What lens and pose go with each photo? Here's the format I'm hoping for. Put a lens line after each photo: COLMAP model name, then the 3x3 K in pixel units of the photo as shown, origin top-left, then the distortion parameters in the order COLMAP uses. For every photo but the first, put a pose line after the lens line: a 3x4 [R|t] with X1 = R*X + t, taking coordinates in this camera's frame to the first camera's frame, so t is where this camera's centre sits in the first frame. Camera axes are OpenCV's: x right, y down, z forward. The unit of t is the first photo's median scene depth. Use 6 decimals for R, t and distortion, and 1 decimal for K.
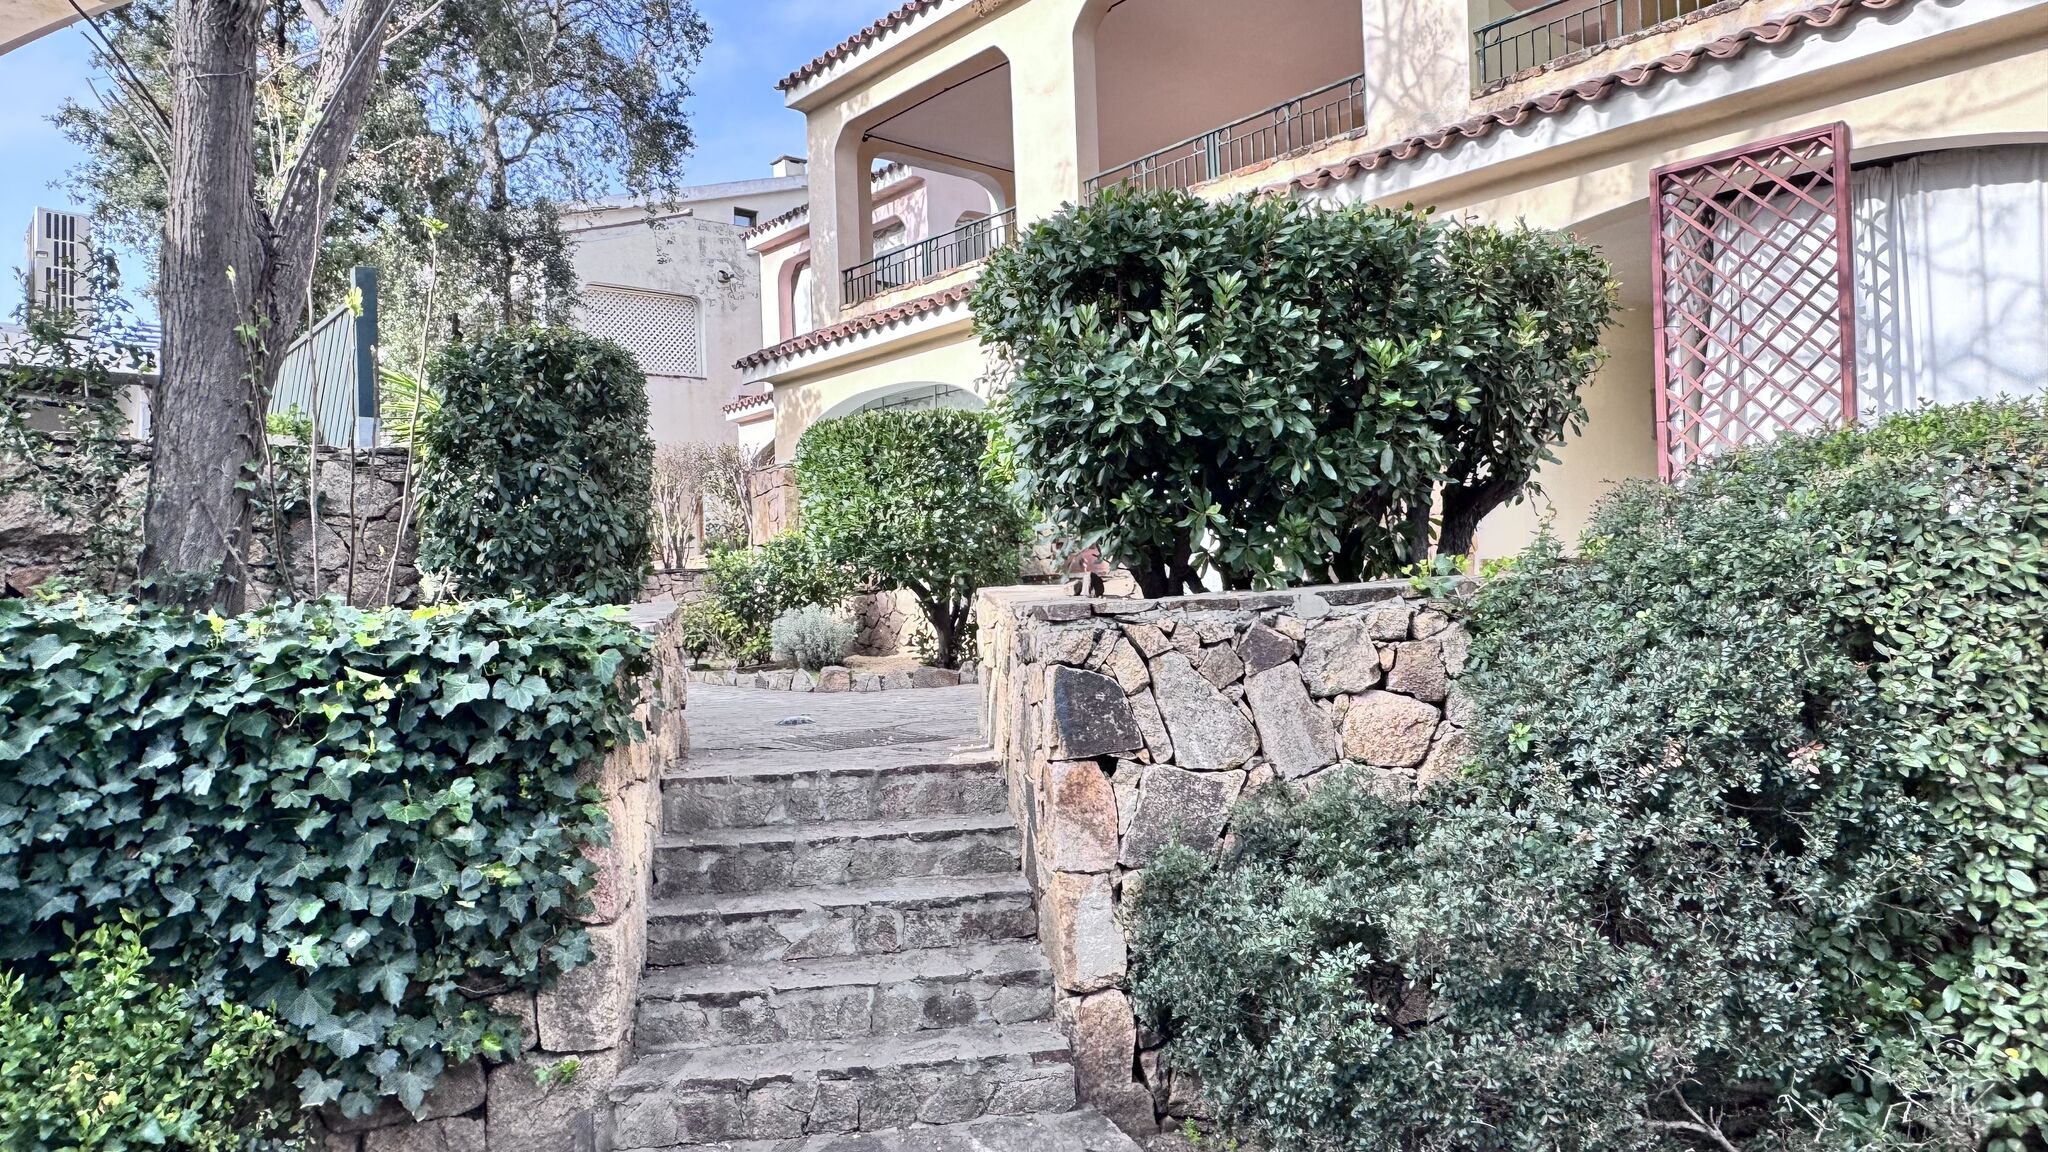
lens RADIAL K [[1295.9, 0, 1024.0], [0, 1295.9, 576.0], [0, 0, 1]] dist [-0.015761, -0.000674]
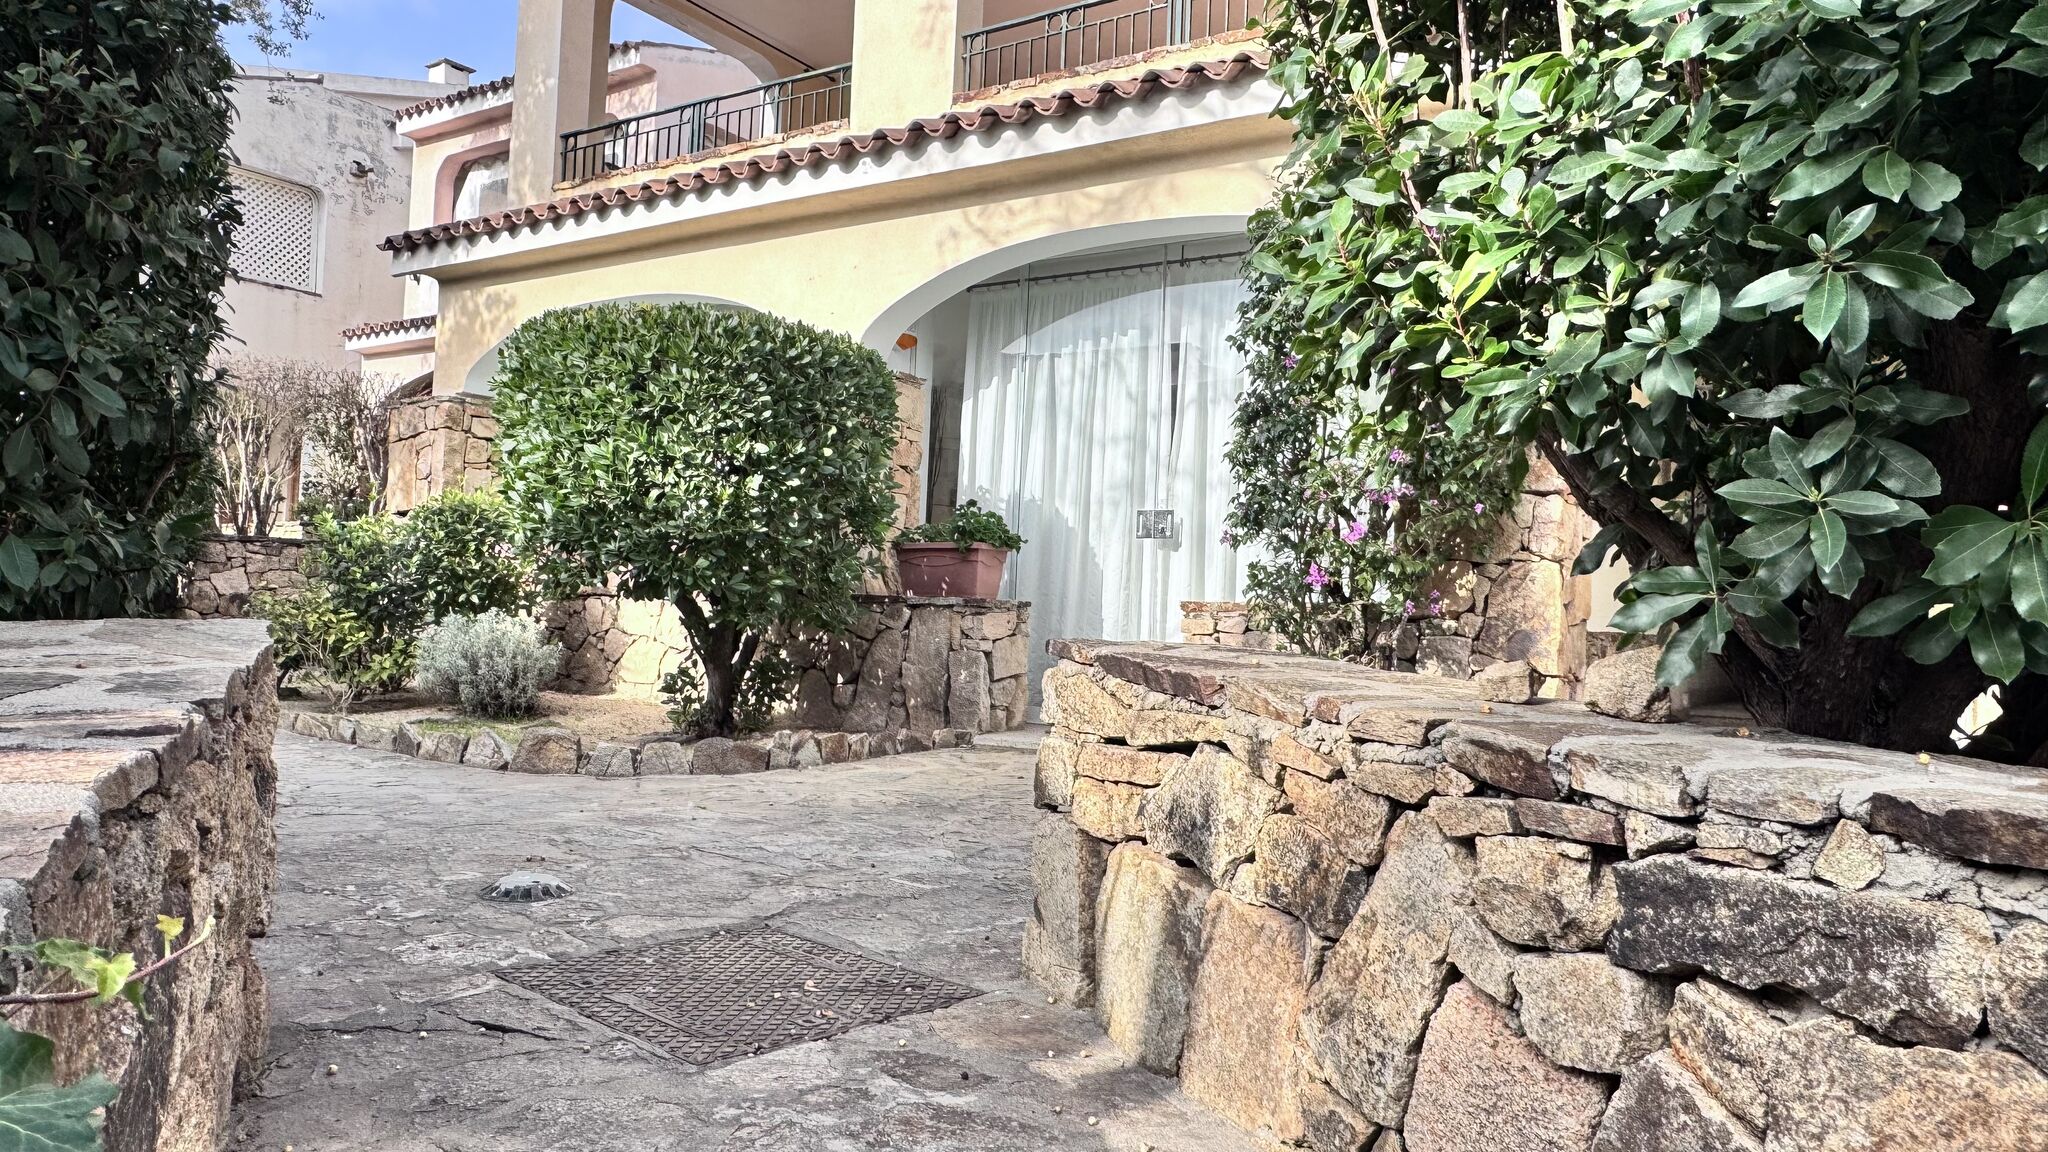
lens RADIAL K [[1295.9, 0, 1024.0], [0, 1295.9, 576.0], [0, 0, 1]] dist [-0.015761, -0.000674]
pose [[0.957989, 0.085093, 0.273891, -0.086825], [-0.081097, 0.996370, -0.025901, 0.000407], [-0.275101, 0.002601, 0.961412, 0.314471]]
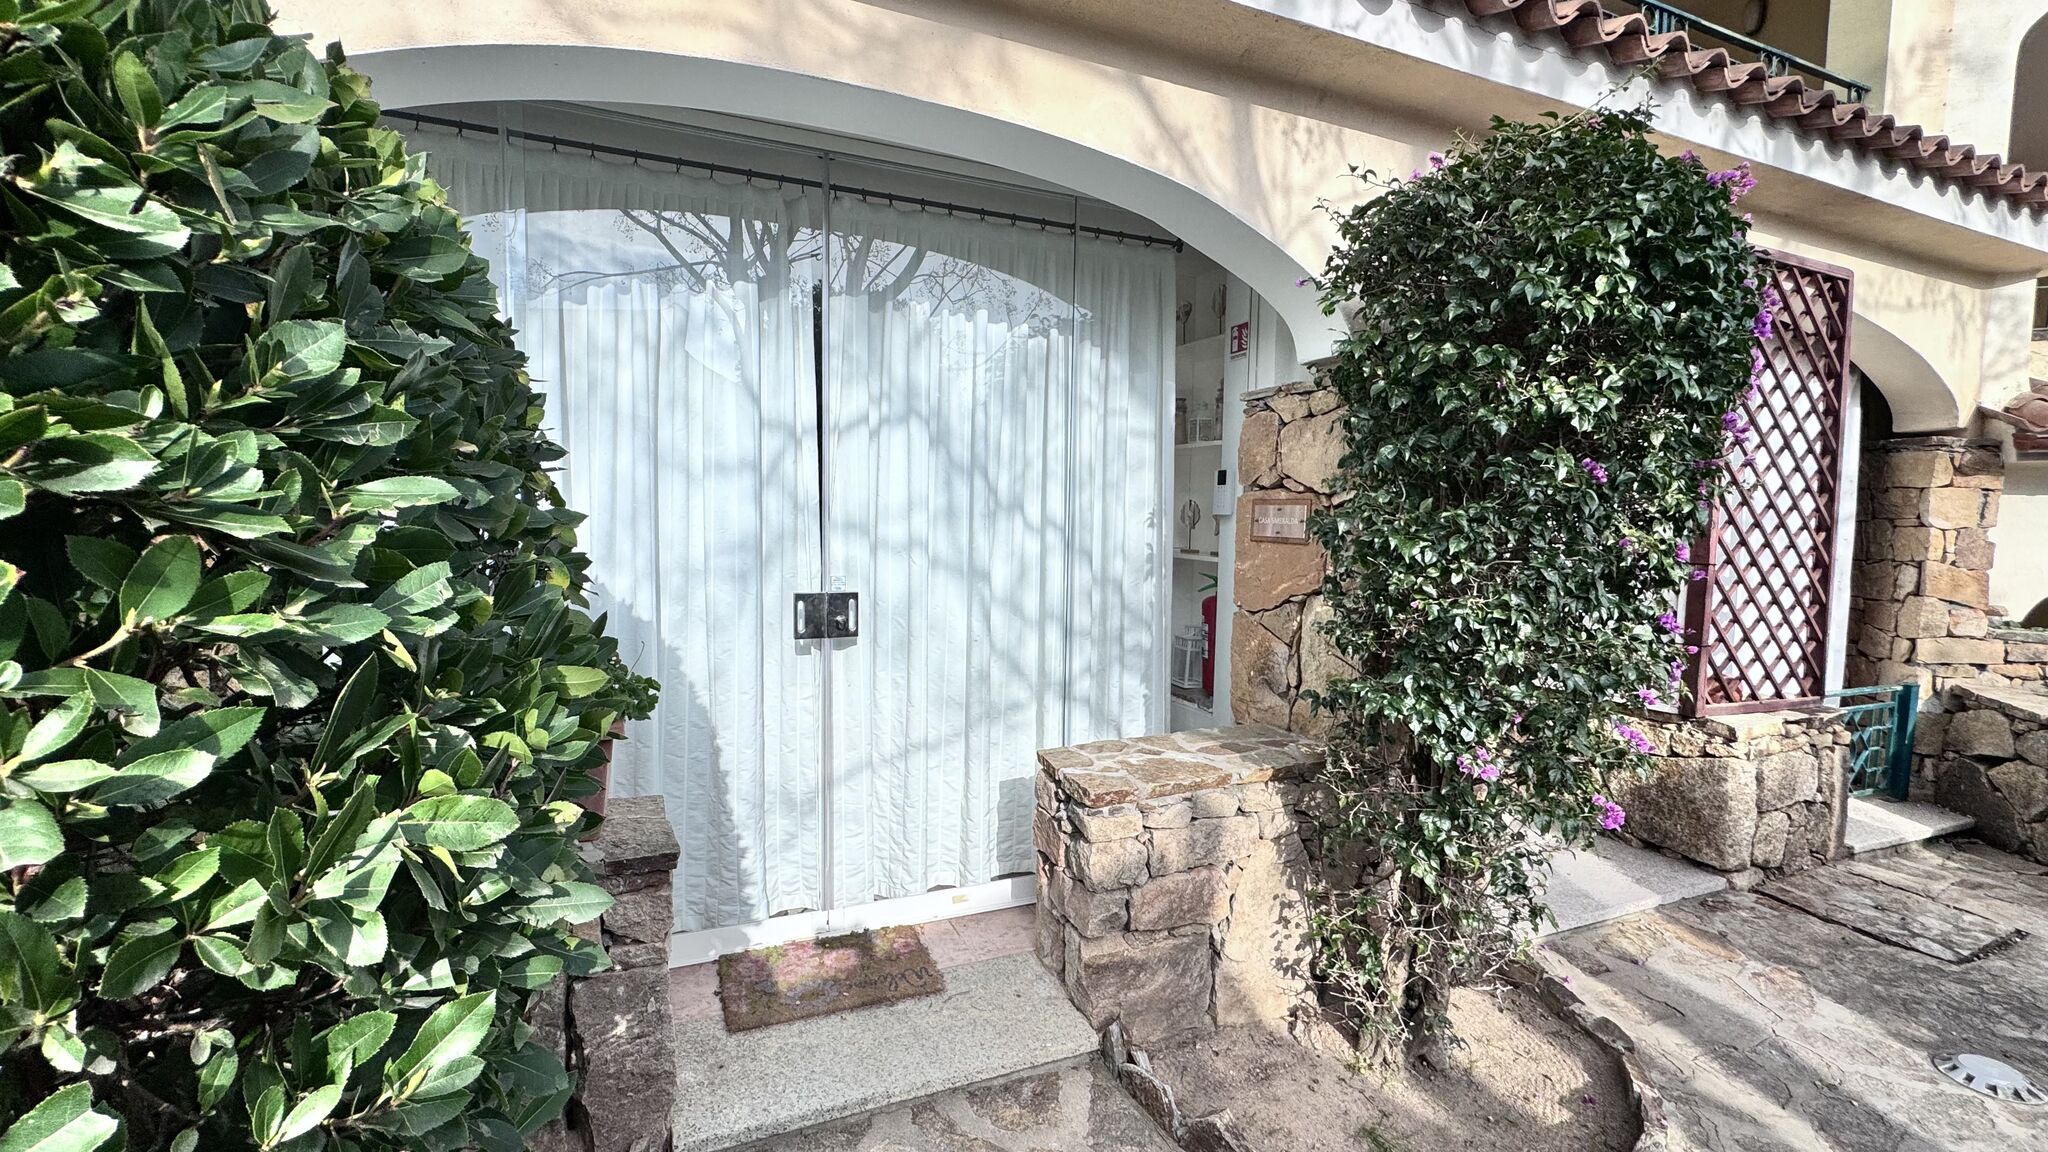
lens RADIAL K [[874.0, 0, 1024.0], [0, 874.0, 576.0], [0, 0, 1]] dist [0.000042, 0.000008]
pose [[0.305427, -0.023521, 0.951925, -0.091481], [-0.044448, 0.998253, 0.038927, -0.068664], [-0.951178, -0.054200, 0.303848, 0.752086]]
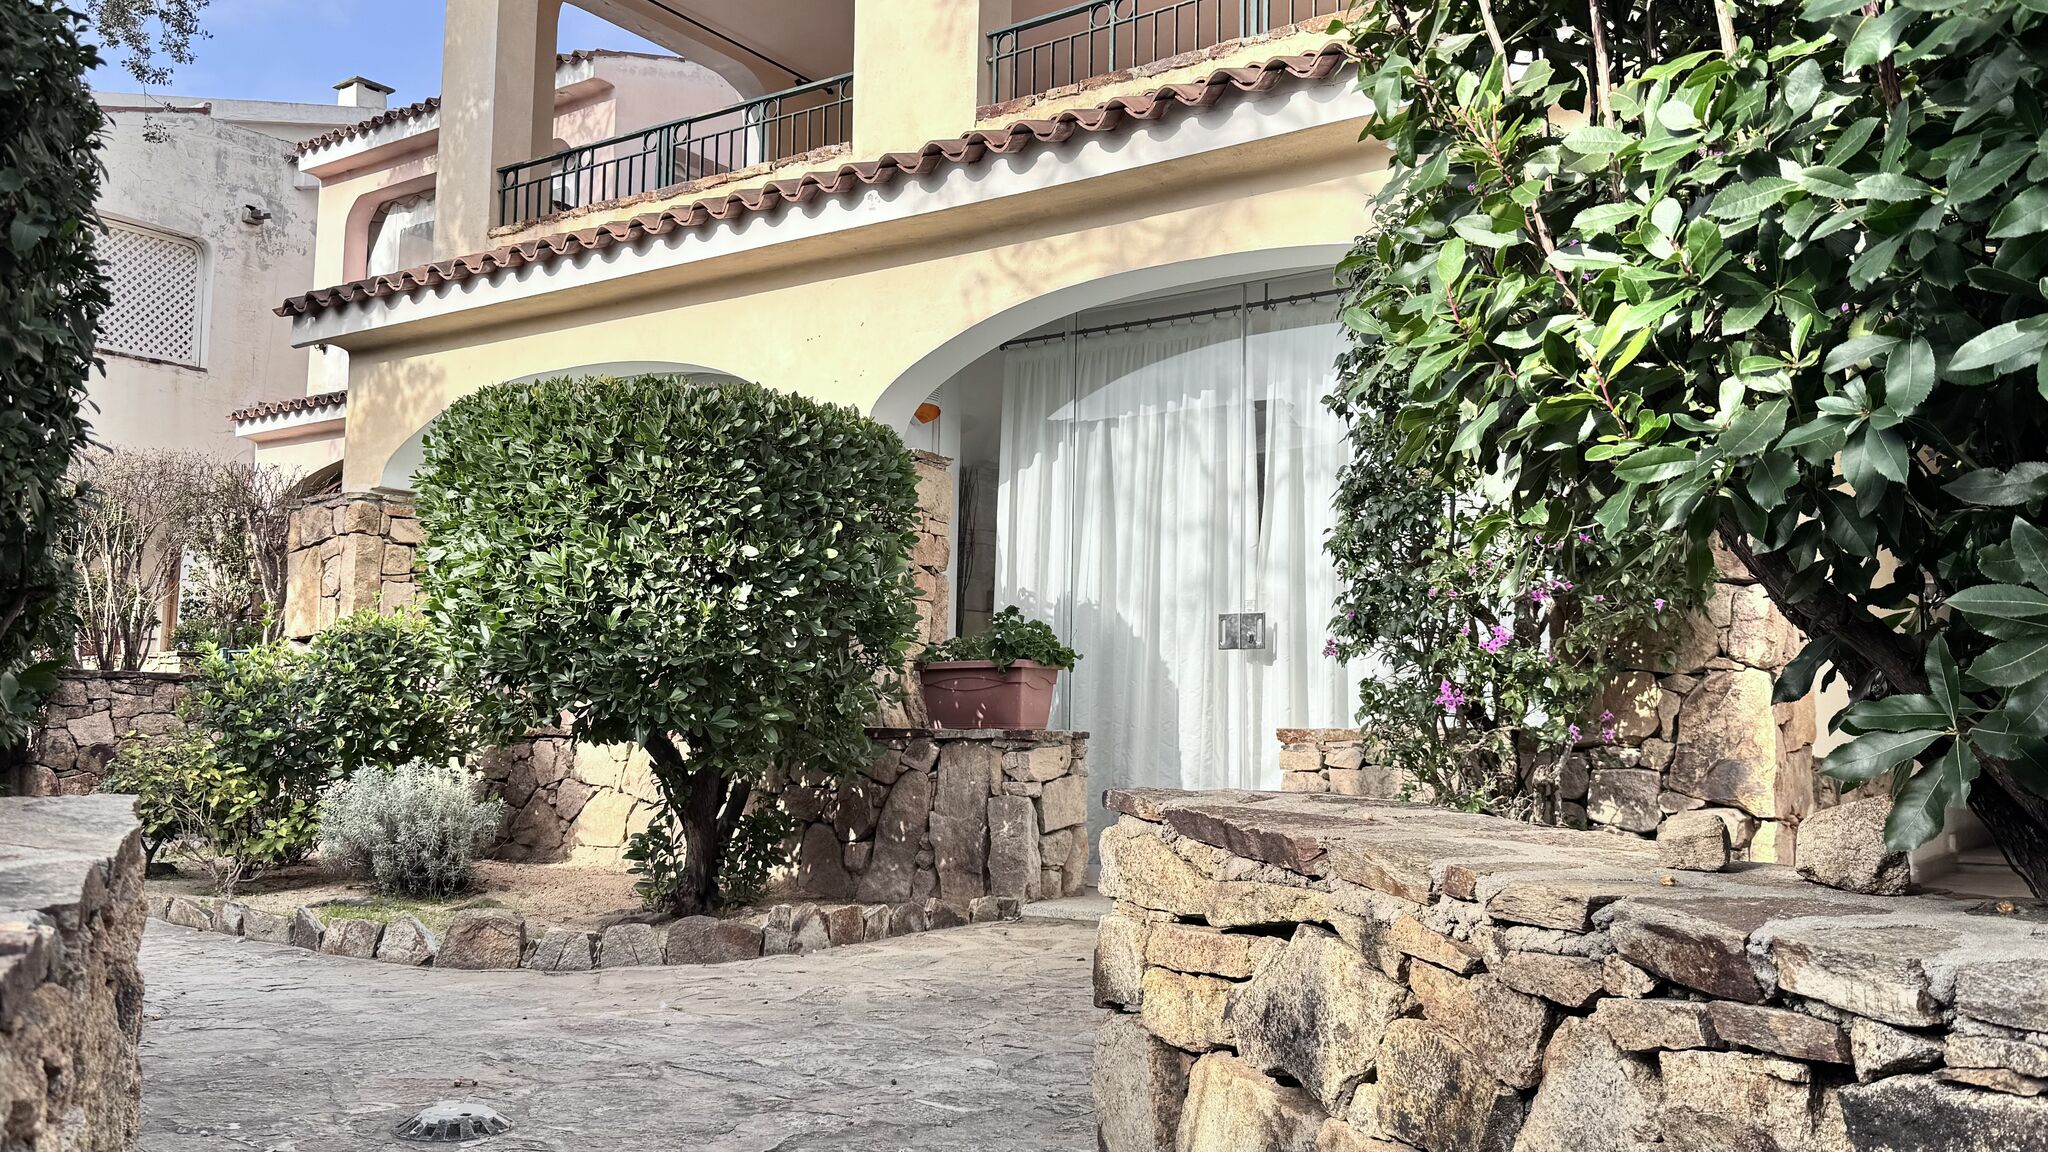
lens RADIAL K [[1619.9, 0, 1016.0], [0, 1619.9, 580.6], [0, 0, 1]] dist [0.137048, -0.274115]
pose [[0.970470, 0.077238, 0.228520, -0.085951], [-0.057591, 0.994144, -0.091438, -0.002502], [-0.234244, 0.075578, 0.969236, 0.311815]]
